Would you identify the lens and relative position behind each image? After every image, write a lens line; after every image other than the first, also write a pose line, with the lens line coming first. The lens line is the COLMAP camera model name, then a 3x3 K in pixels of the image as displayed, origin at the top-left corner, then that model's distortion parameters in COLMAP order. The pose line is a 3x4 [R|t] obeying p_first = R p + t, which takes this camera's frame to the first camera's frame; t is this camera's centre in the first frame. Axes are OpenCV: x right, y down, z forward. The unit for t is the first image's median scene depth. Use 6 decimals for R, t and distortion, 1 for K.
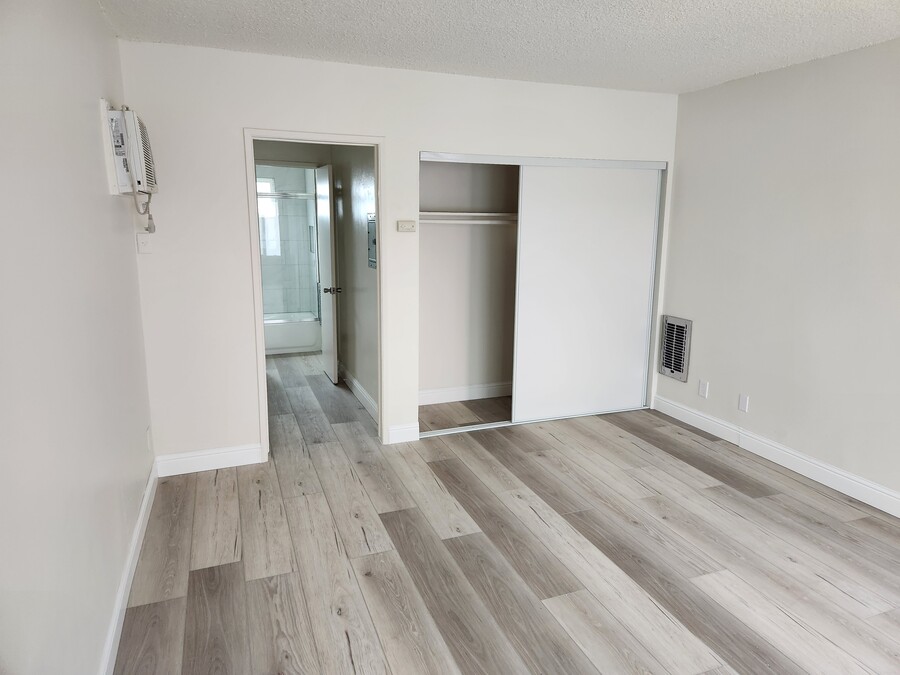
lens RADIAL K [[602.9, 0, 468.6], [0, 602.9, 329.8], [0, 0, 1]] dist [0.078408, -0.067011]
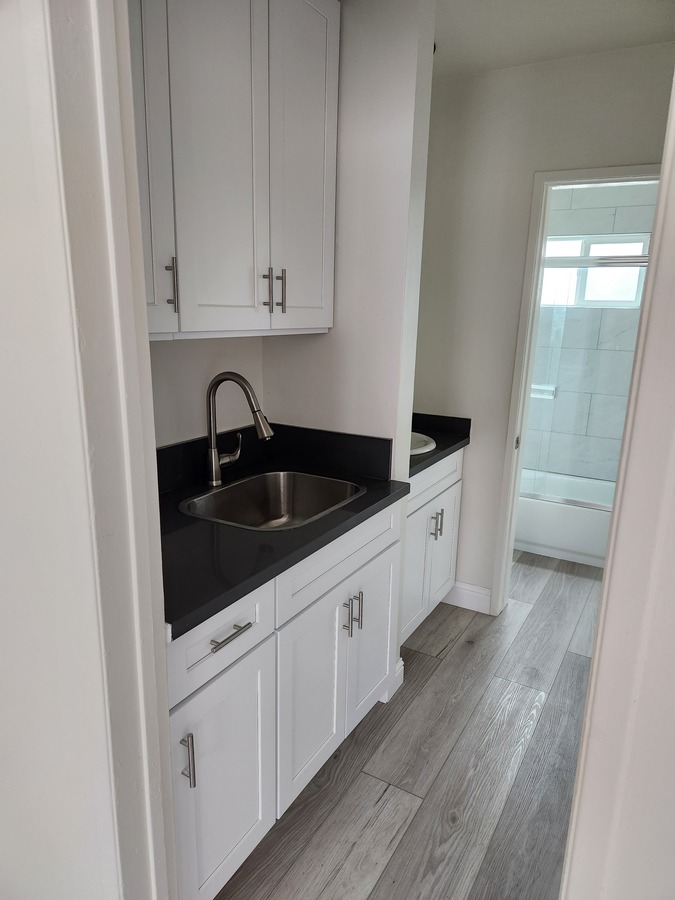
lens RADIAL K [[598.9, 0, 341.3], [0, 598.9, 459.9], [0, 0, 1]] dist [0.078300, -0.067354]
pose [[0.614923, 0.197332, -0.763499, -0.079281], [-0.163512, 0.979050, 0.121350, -0.147704], [0.771449, 0.050221, 0.634306, 0.893715]]
